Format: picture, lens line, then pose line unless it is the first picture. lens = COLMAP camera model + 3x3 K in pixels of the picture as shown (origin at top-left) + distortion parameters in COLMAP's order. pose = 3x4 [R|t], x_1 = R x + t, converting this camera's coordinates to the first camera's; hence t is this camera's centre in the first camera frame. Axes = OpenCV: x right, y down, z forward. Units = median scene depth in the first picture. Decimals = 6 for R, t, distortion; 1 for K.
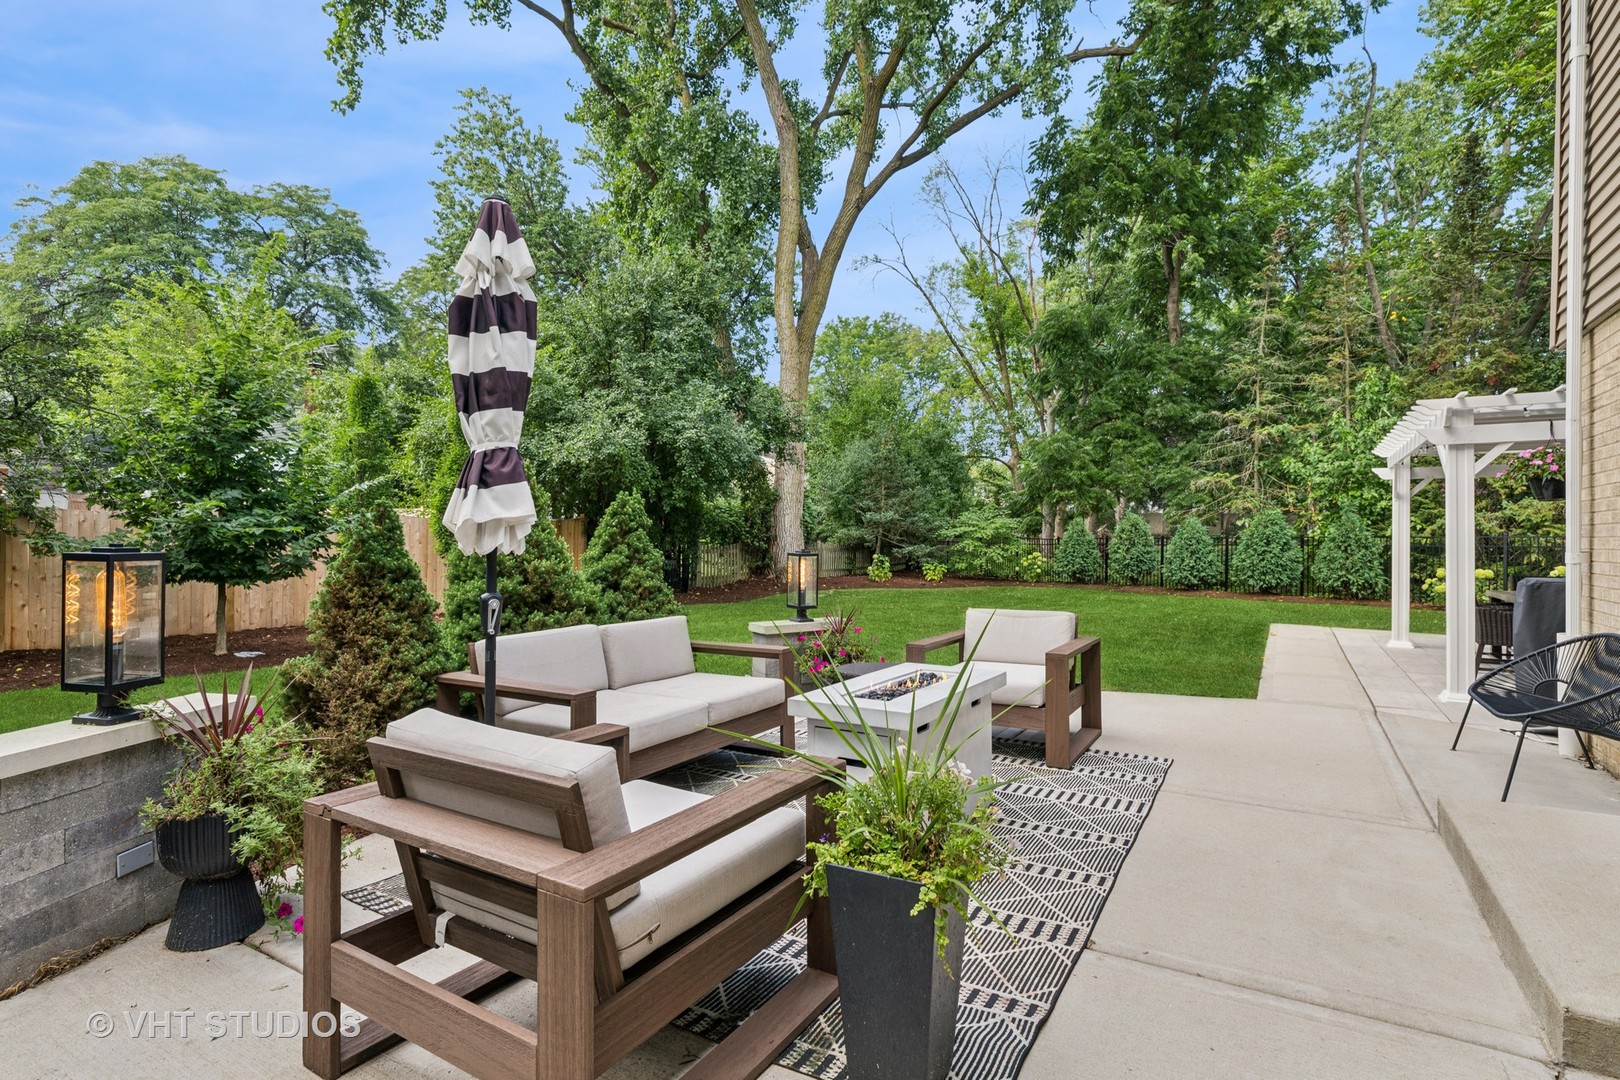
lens RADIAL K [[785.8, 0, 810.5], [0, 785.8, 539.9], [0, 0, 1]] dist [0.002496, 0.000266]
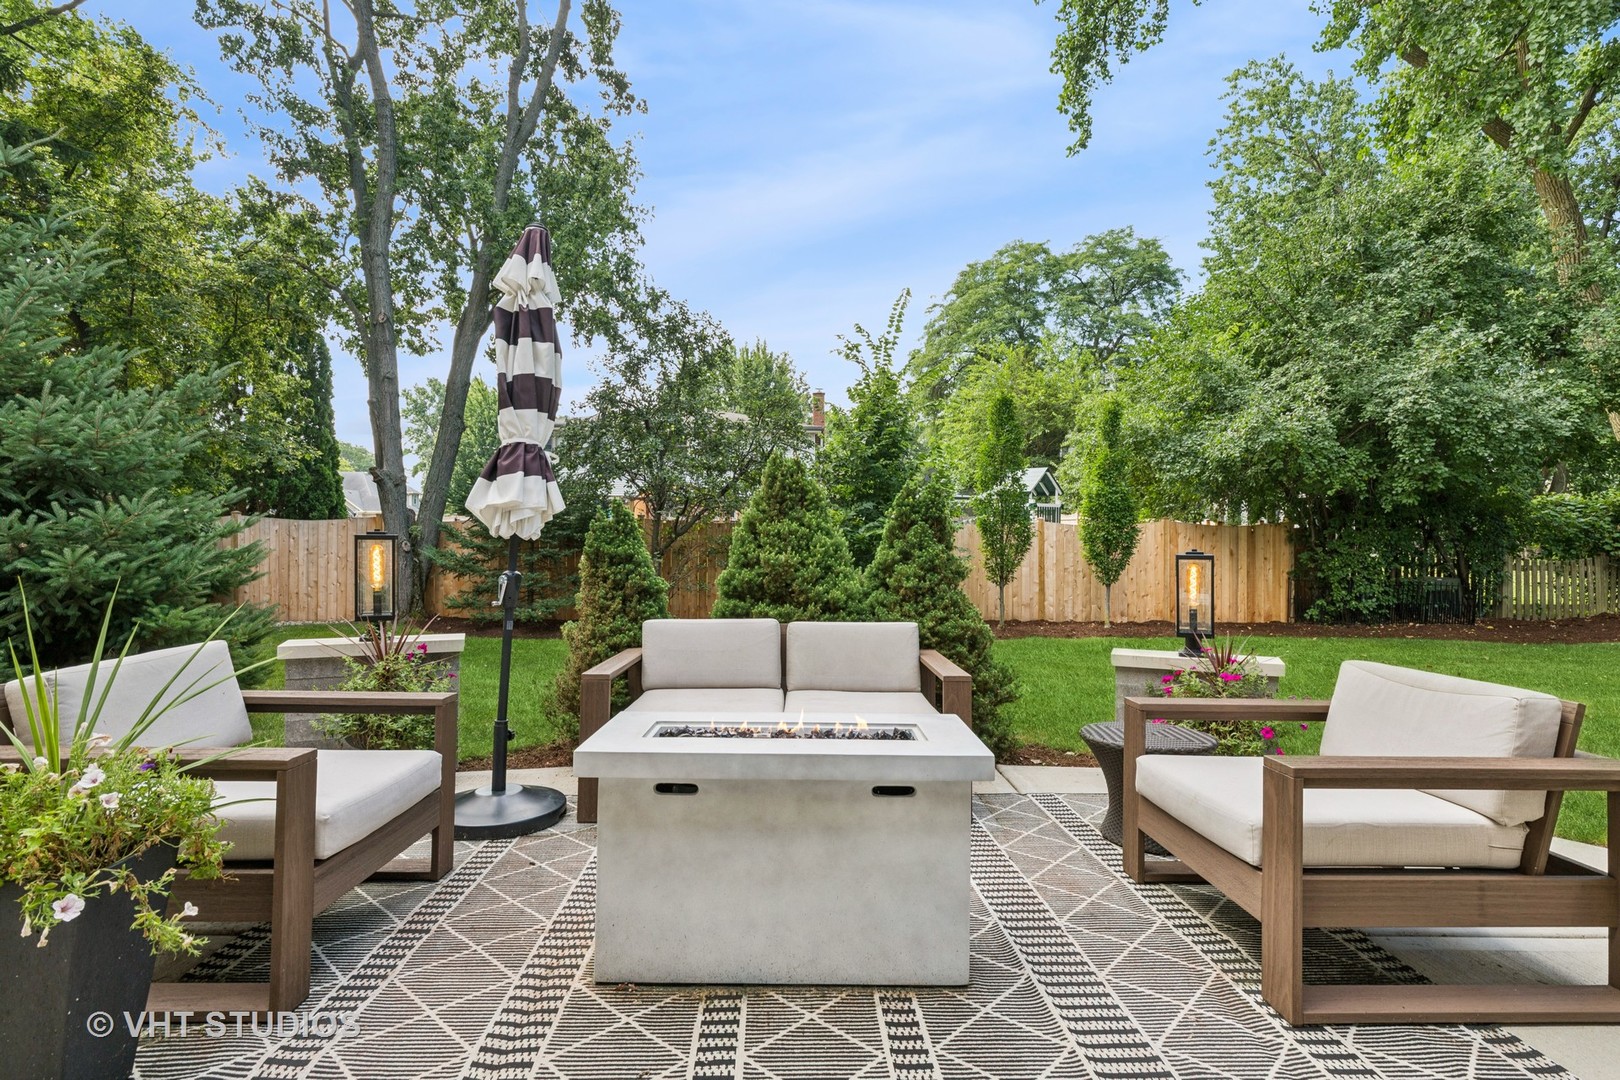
lens RADIAL K [[785.8, 0, 807.3], [0, 785.8, 541.3], [0, 0, 1]] dist [0.002496, 0.000266]
pose [[0.544796, -0.002261, -0.838565, 0.154931], [-0.010834, 0.999894, -0.009735, 0.006222], [0.838498, 0.014388, 0.544714, 0.144650]]
